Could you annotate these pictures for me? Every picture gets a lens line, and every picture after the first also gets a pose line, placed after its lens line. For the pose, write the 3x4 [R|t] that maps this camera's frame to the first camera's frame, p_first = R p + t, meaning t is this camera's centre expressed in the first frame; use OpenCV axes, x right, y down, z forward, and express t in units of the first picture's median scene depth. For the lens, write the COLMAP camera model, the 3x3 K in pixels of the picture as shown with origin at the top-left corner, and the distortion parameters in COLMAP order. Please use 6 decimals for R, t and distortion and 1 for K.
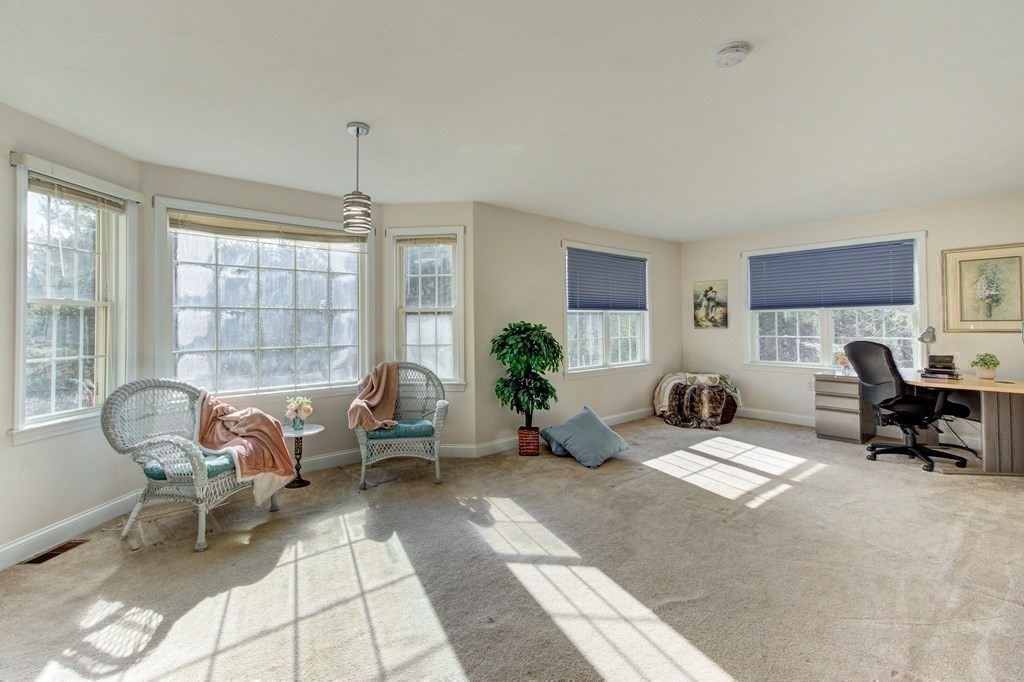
lens RADIAL K [[476.0, 0, 511.6], [0, 476.0, 332.3], [0, 0, 1]] dist [0.000122, -0.000522]
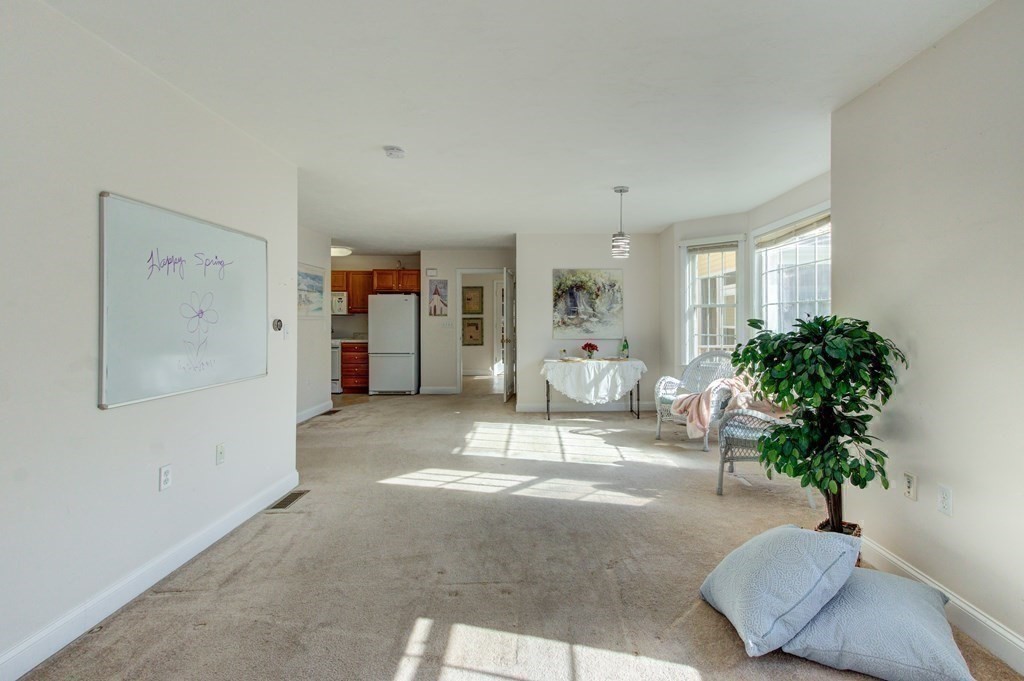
lens RADIAL K [[476.0, 0, 513.3], [0, 476.0, 334.5], [0, 0, 1]] dist [0.000122, -0.000522]
pose [[-0.685656, 0.027698, -0.727398, 0.856329], [0.001189, 0.999317, 0.036931, -0.019816], [0.727925, 0.024458, -0.685221, 1.493268]]
